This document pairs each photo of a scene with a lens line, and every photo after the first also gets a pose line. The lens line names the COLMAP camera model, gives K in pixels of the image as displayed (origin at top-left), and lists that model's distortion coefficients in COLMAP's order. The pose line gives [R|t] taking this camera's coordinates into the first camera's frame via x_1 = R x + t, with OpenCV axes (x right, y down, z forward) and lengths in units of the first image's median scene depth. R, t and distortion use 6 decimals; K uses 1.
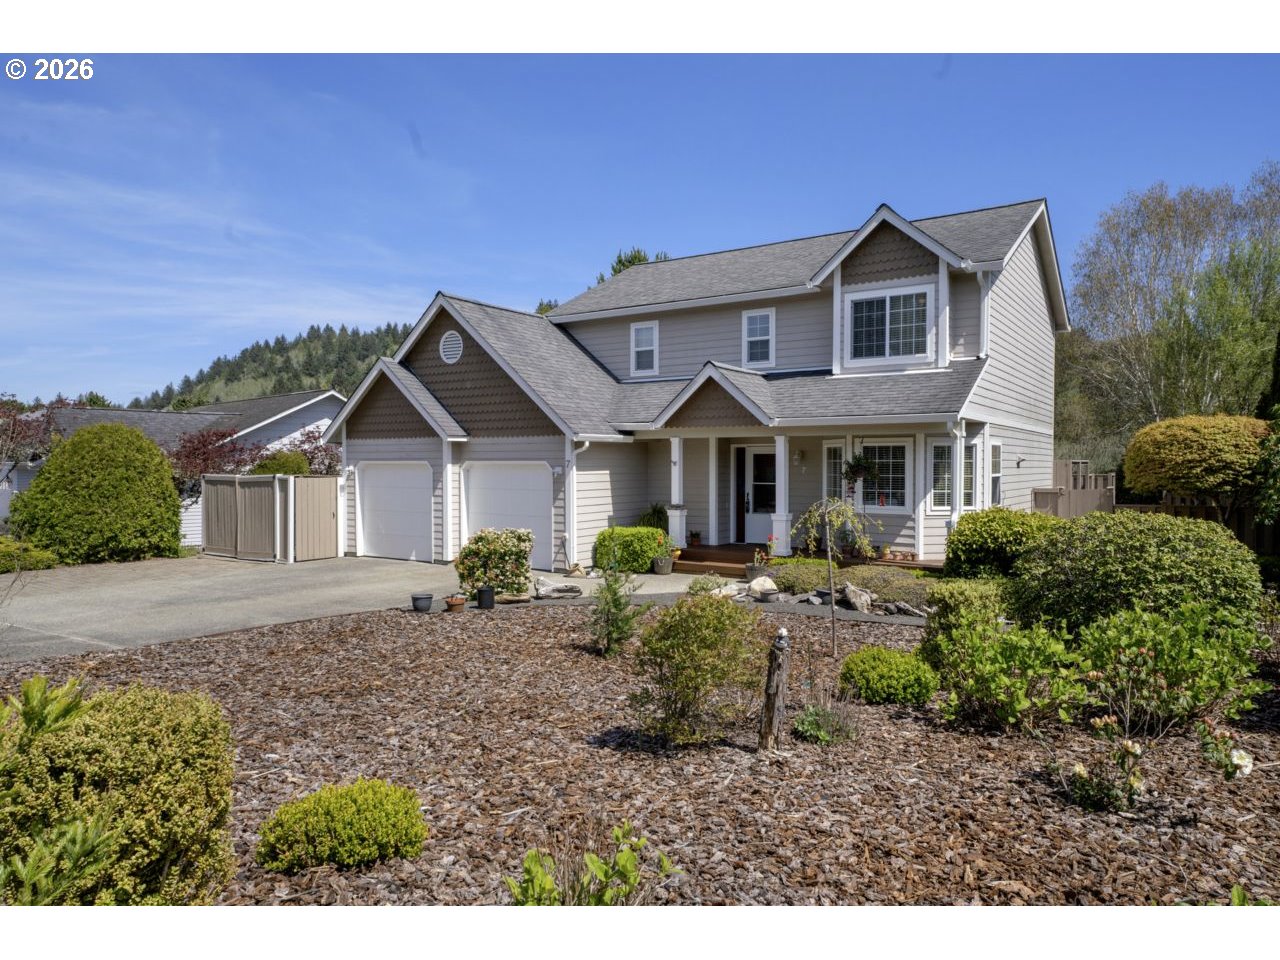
lens RADIAL K [[833.6, 0, 640.0], [0, 833.6, 480.0], [0, 0, 1]] dist [0.030638, -0.000028]
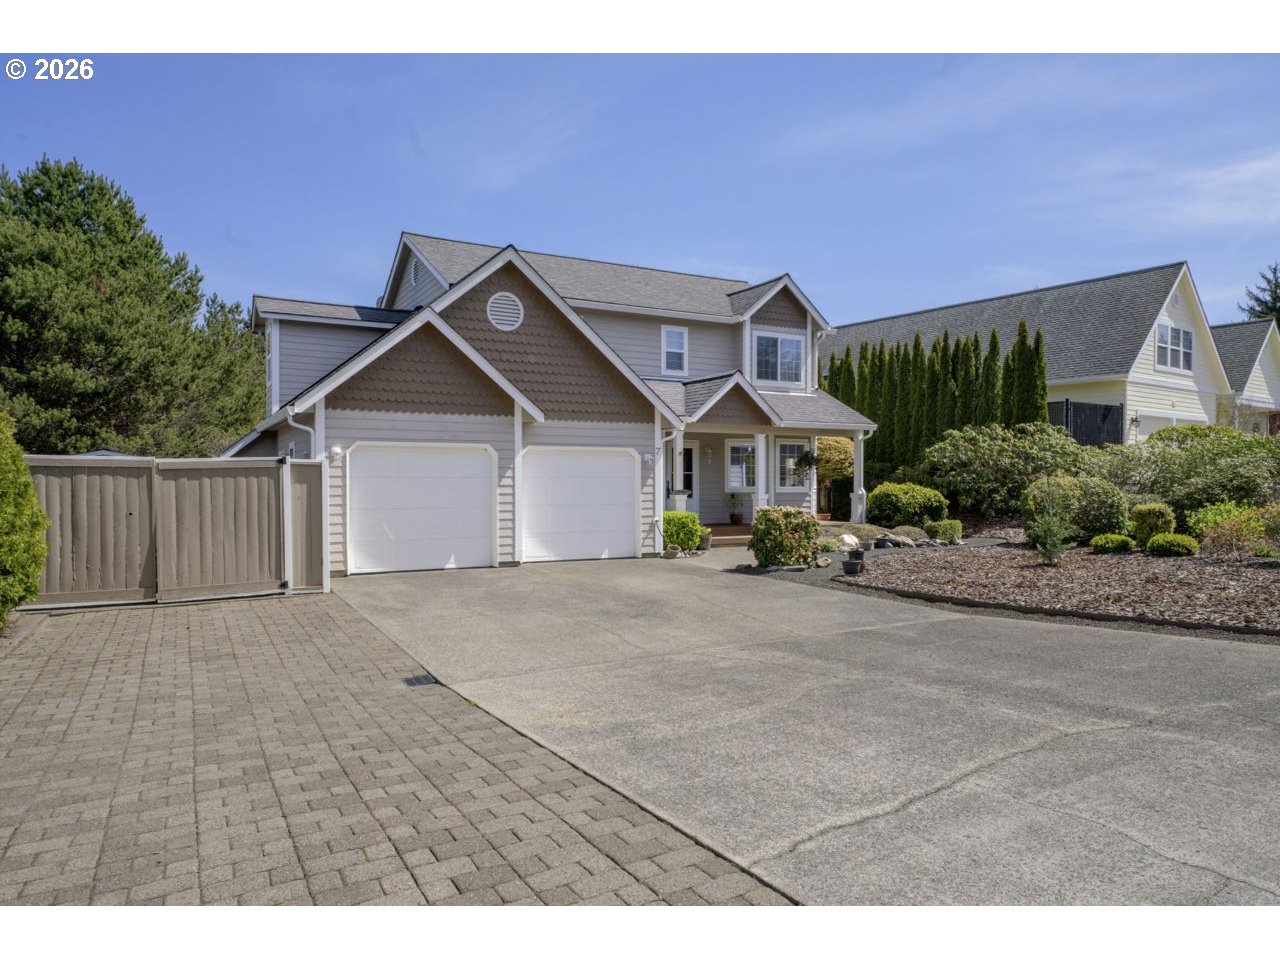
lens RADIAL K [[850.5, 0, 640.0], [0, 850.5, 480.0], [0, 0, 1]] dist [0.024999, -0.000448]
pose [[0.456340, -0.001343, 0.889805, -0.971286], [0.016978, 0.999830, -0.007198, 0.022344], [-0.889644, 0.018392, 0.456285, 0.502148]]
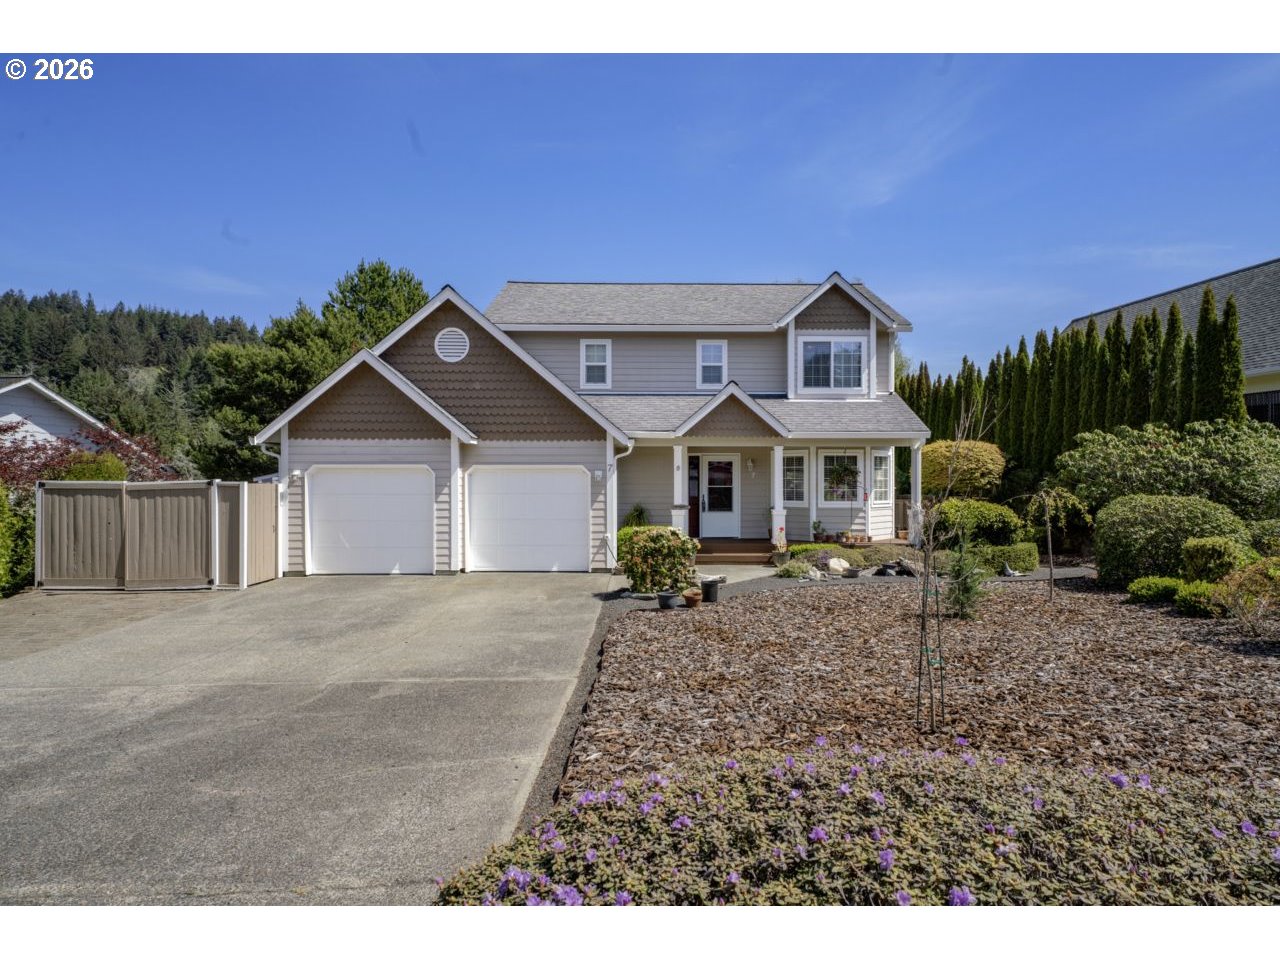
lens RADIAL K [[729.9, 0, 640.0], [0, 729.9, 480.0], [0, 0, 1]] dist [0.006429, 0.000799]
pose [[0.825658, -0.000517, 0.564171, -0.536124], [0.011816, 0.999796, -0.016376, 0.010843], [-0.564047, 0.020187, 0.825496, 0.206200]]
